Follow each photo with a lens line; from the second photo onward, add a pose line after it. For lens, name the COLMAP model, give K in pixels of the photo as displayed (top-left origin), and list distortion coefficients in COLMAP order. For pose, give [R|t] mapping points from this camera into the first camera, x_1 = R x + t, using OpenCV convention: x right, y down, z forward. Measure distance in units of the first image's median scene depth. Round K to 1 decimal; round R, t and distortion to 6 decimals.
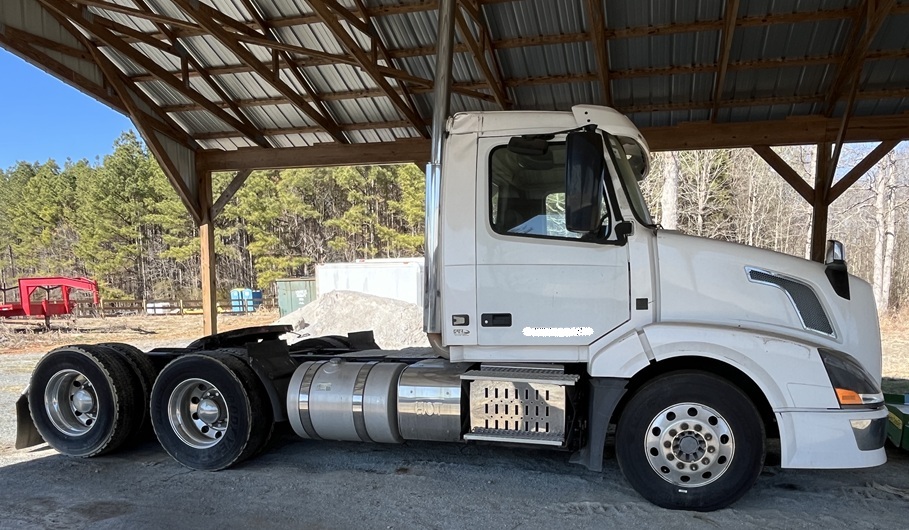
lens RADIAL K [[704.0, 0, 454.8], [0, 704.0, 351.7], [0, 0, 1]] dist [0.002059, -0.001823]
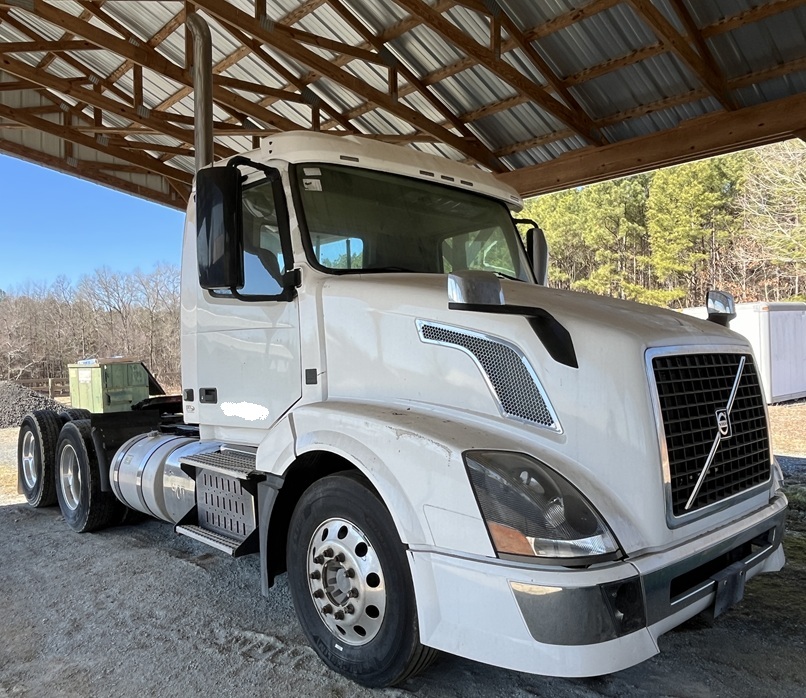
lens RADIAL K [[677.6, 0, 403.0], [0, 677.6, 349.0], [0, 0, 1]] dist [-0.015789, -0.005716]
pose [[0.840315, -0.027973, -0.541377, 0.741297], [-0.021198, 0.996208, -0.084378, -0.038882], [0.541684, 0.082380, 0.836535, 0.454775]]
